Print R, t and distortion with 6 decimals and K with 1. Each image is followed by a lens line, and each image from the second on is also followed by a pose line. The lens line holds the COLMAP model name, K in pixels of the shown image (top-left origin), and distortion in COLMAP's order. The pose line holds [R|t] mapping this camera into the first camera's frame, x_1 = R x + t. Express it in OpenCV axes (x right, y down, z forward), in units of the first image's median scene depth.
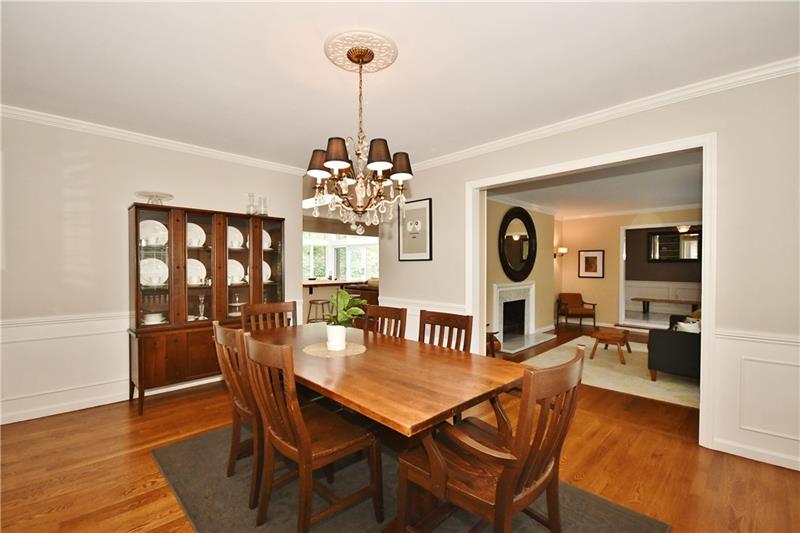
lens RADIAL K [[357.3, 0, 396.2], [0, 357.3, 265.5], [0, 0, 1]] dist [-0.004453, -0.000251]
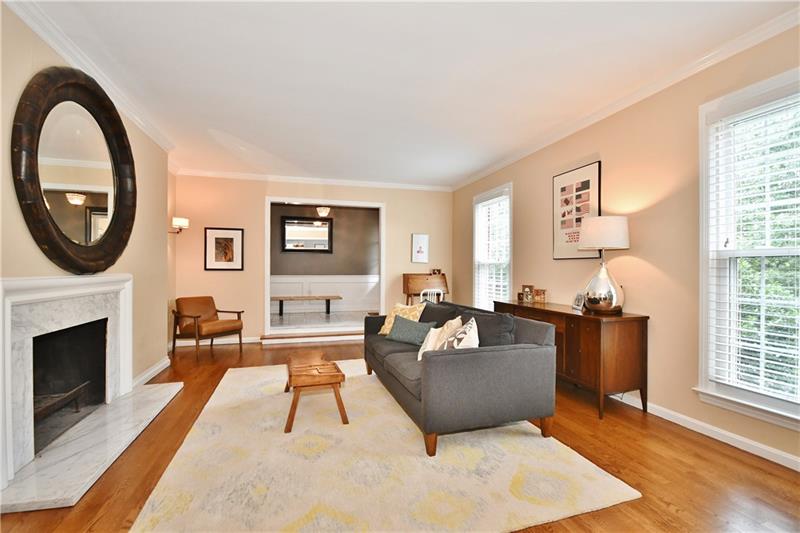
lens RADIAL K [[357.3, 0, 396.3], [0, 357.3, 269.4], [0, 0, 1]] dist [-0.004453, -0.000251]
pose [[0.490624, -0.004740, 0.871358, 0.141931], [0.003251, 0.999988, 0.003609, 0.032801], [-0.871365, 0.001062, 0.490634, 0.432493]]
